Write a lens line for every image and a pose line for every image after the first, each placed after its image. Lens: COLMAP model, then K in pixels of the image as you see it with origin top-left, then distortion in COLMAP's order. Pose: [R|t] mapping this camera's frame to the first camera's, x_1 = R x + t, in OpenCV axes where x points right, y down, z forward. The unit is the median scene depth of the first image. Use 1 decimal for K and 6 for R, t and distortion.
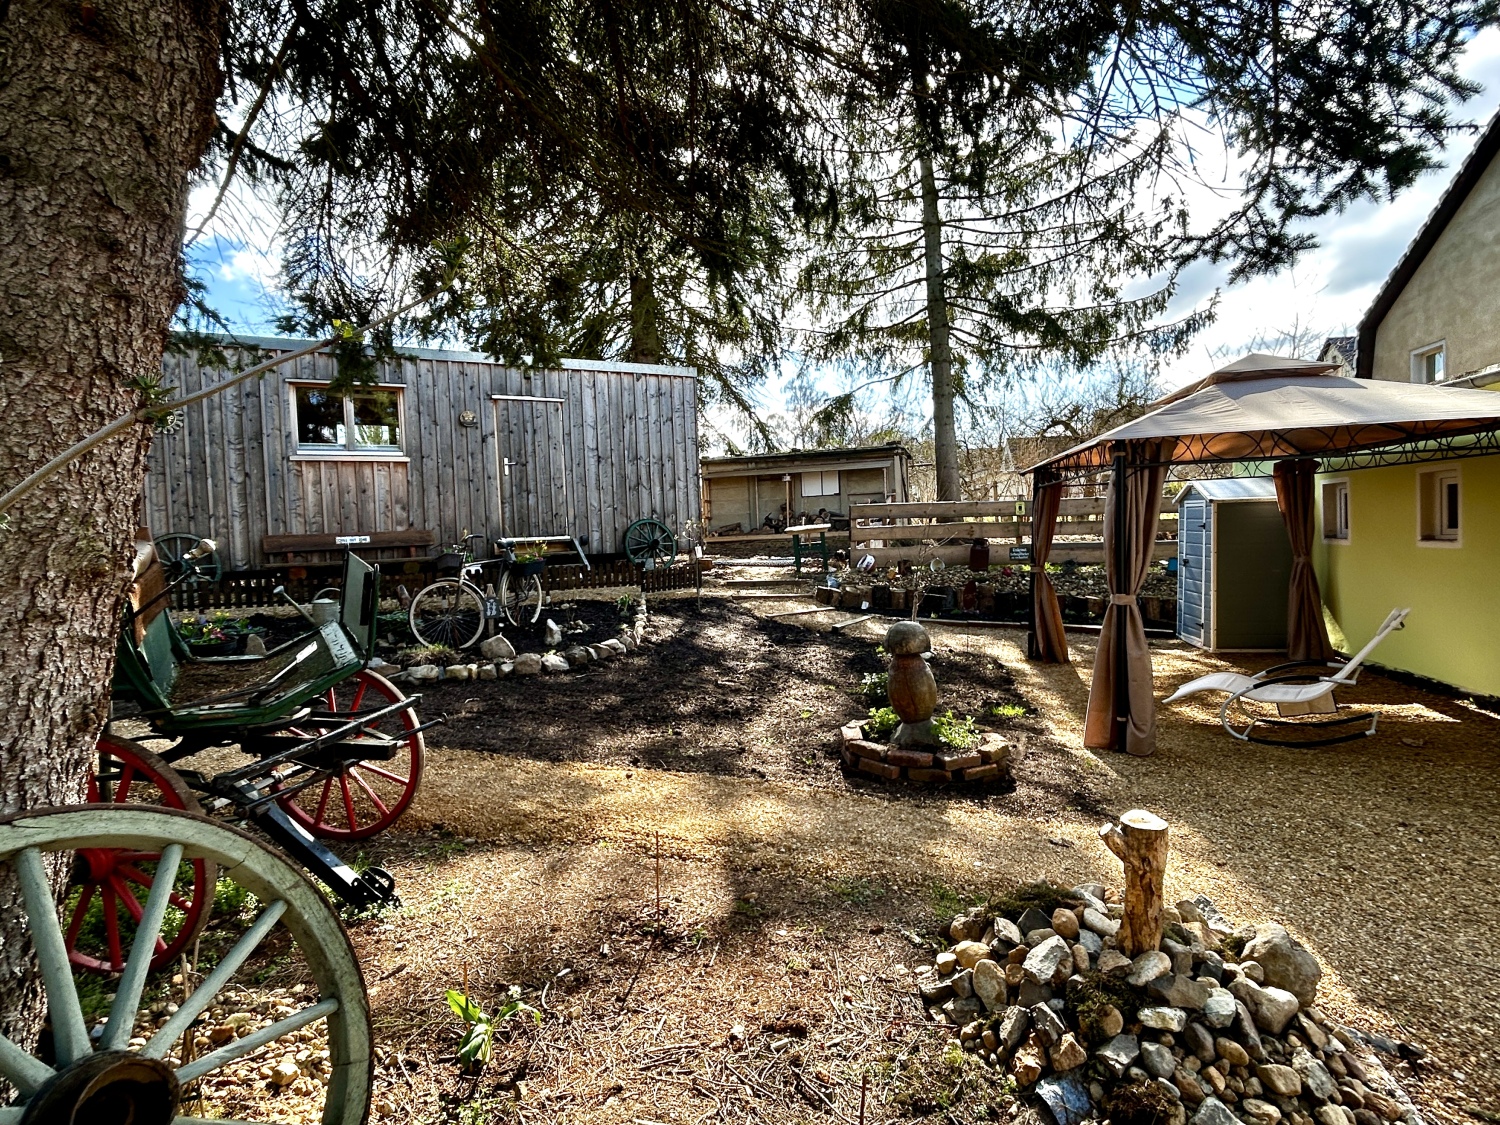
lens RADIAL K [[792.9, 0, 737.3], [0, 792.9, 566.2], [0, 0, 1]] dist [0.012653, -0.000383]
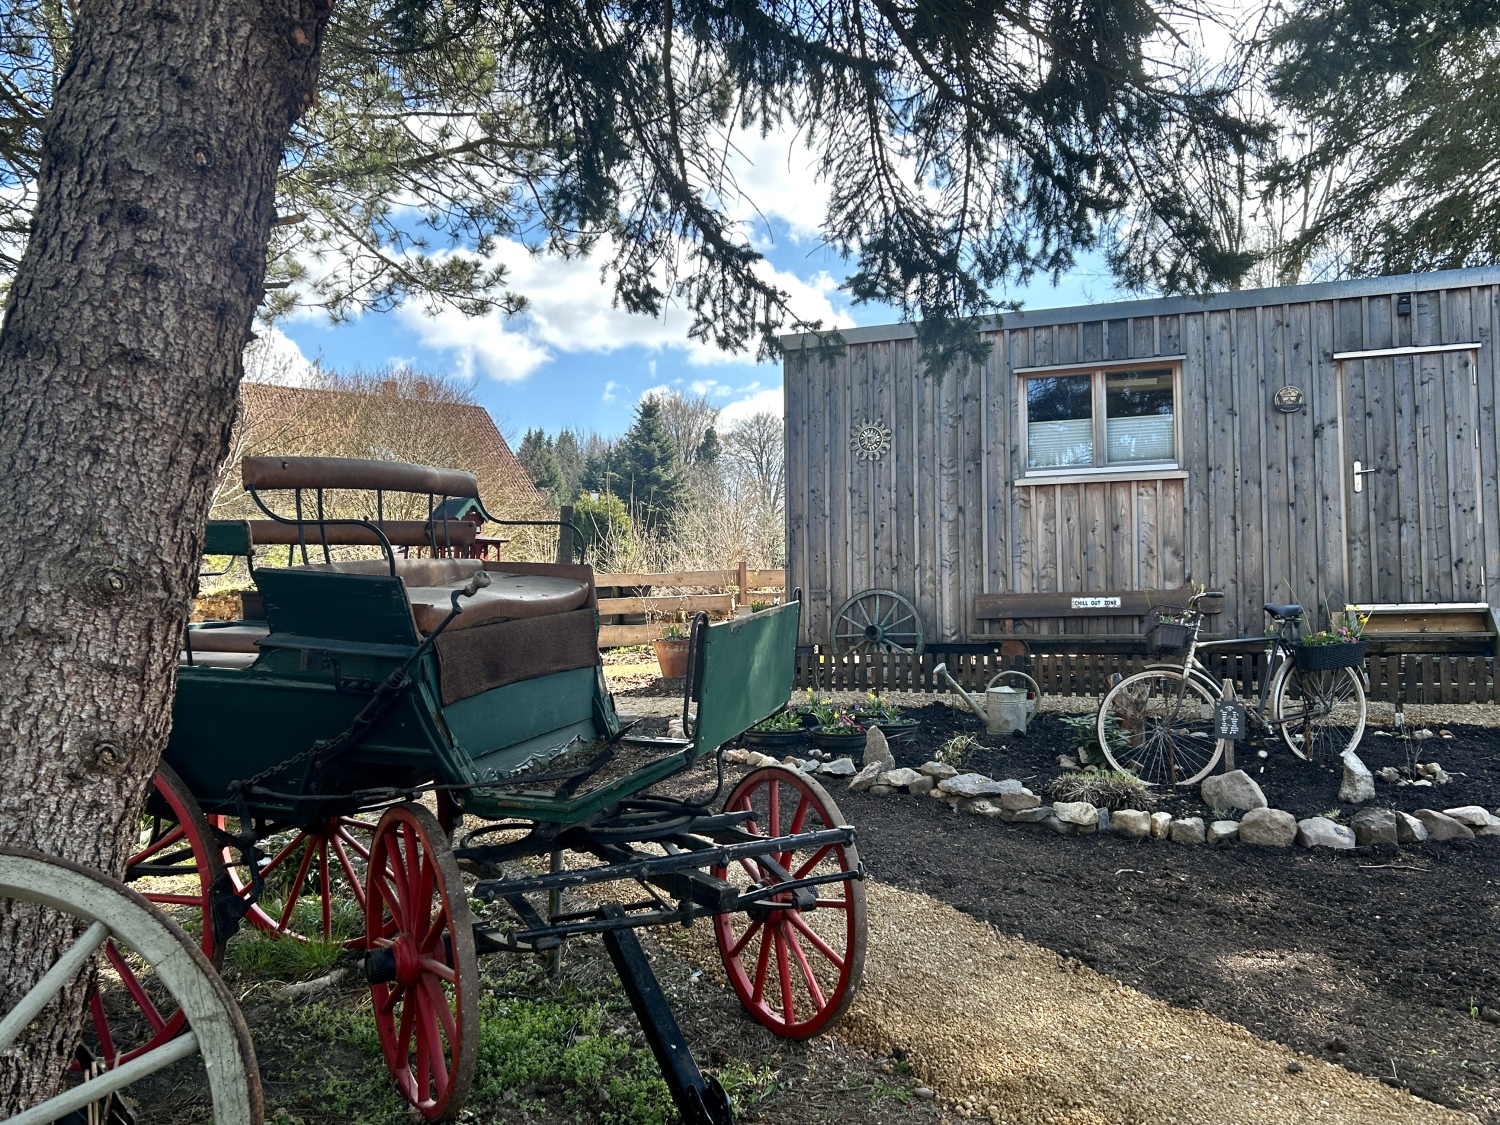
lens RADIAL K [[1287.9, 0, 750.2], [0, 1287.9, 571.4], [0, 0, 1]] dist [0.042597, -0.010689]
pose [[0.675101, -0.003279, -0.737718, 0.170114], [-0.045897, 0.997866, -0.046437, 0.005247], [0.736296, 0.065209, 0.673510, 0.132675]]
